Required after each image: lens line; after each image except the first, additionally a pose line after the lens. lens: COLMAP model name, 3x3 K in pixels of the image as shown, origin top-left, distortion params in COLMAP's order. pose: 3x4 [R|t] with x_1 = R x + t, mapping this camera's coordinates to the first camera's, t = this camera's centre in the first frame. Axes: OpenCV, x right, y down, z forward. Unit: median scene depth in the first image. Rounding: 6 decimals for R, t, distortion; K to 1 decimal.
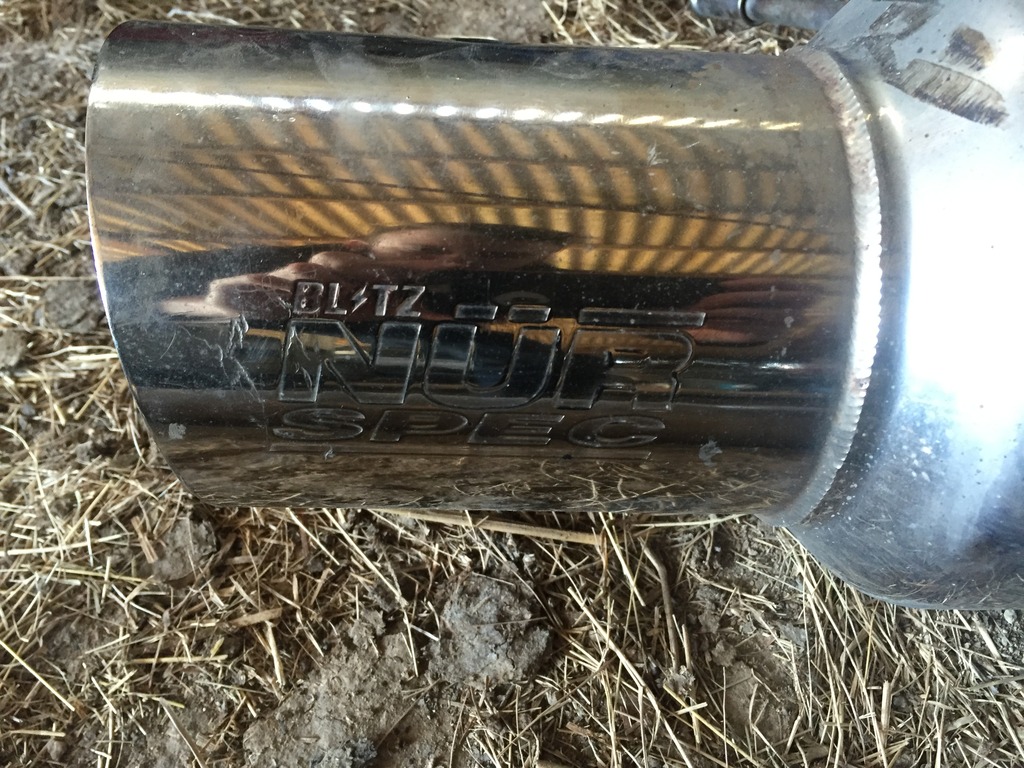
lens RADIAL K [[874.1, 0, 507.5], [0, 874.1, 388.7], [0, 0, 1]] dist [0.088294, -0.127193]
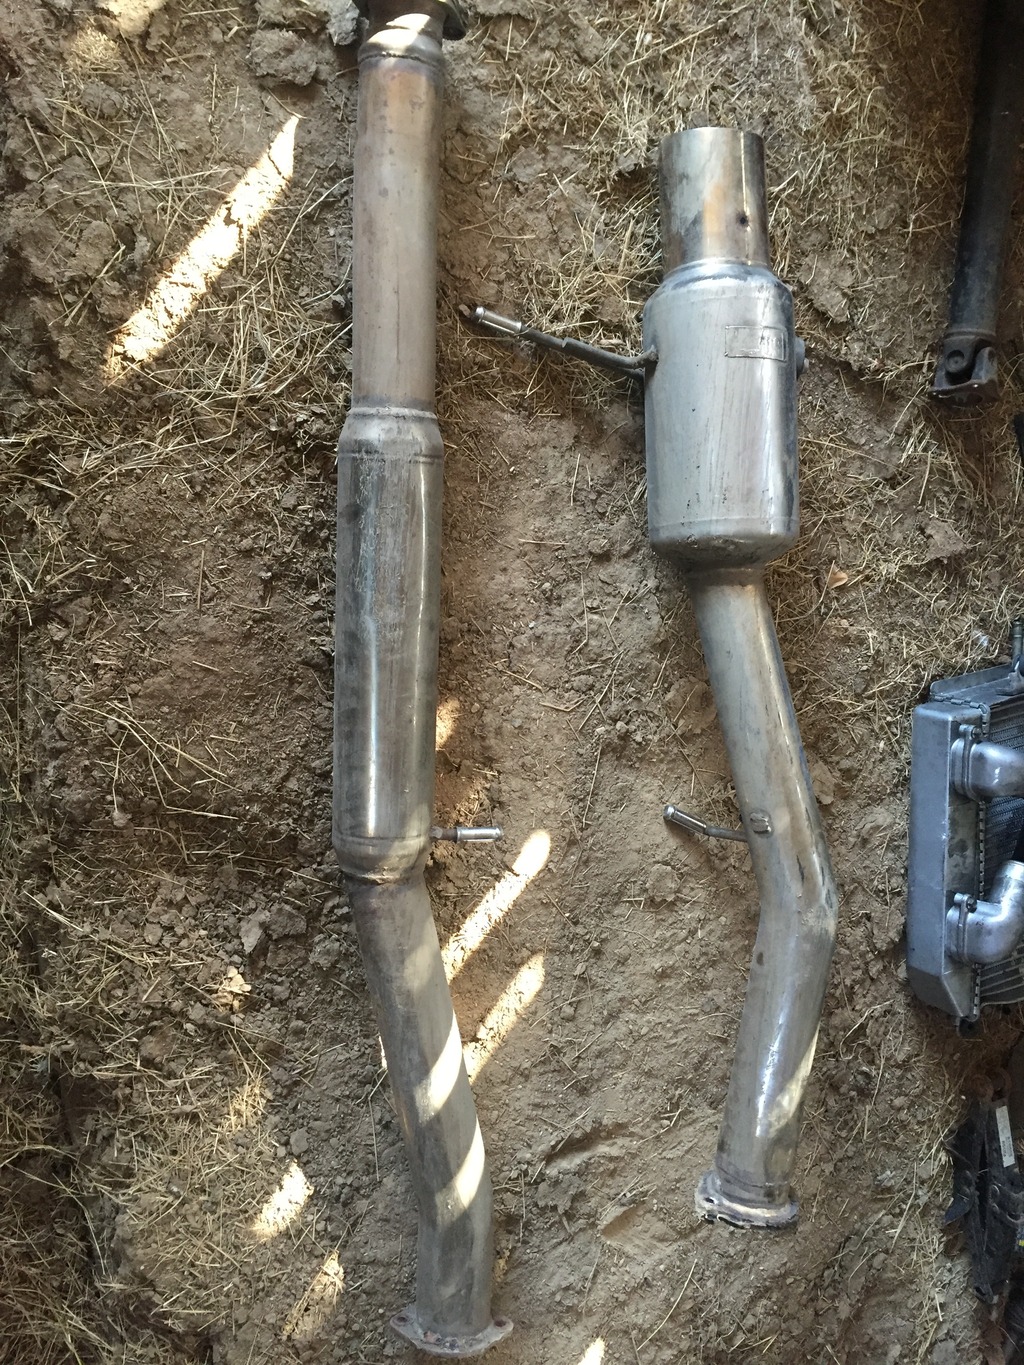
lens RADIAL K [[1165.1, 0, 512.0], [0, 1165.1, 682.5], [0, 0, 1]] dist [0.088294, -0.127193]
pose [[0.011775, 0.995883, 0.089884, 1.327064], [-0.992051, 0.000372, 0.125839, 0.041752], [0.125287, -0.090651, 0.987970, -4.086773]]
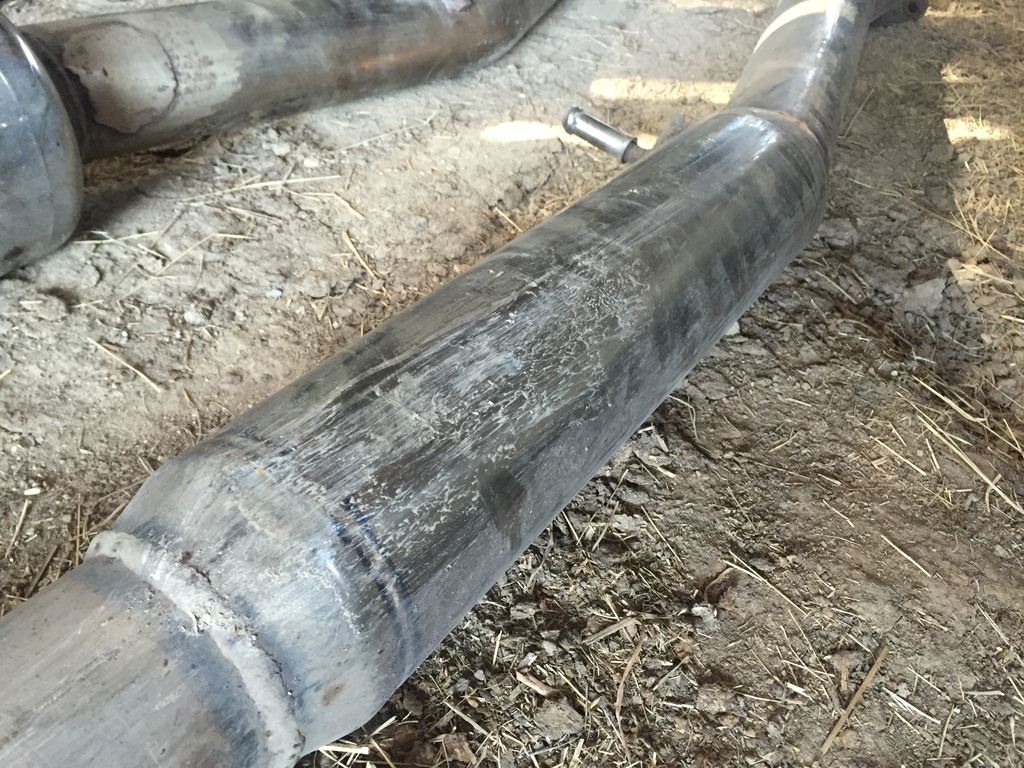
lens RADIAL K [[874.1, 0, 507.5], [0, 874.1, 388.7], [0, 0, 1]] dist [0.088294, -0.127193]
pose [[0.552892, -0.538244, 0.636084, 0.461346], [0.673093, 0.738484, 0.039833, 1.006059], [-0.491178, 0.406121, 0.770591, -0.833055]]
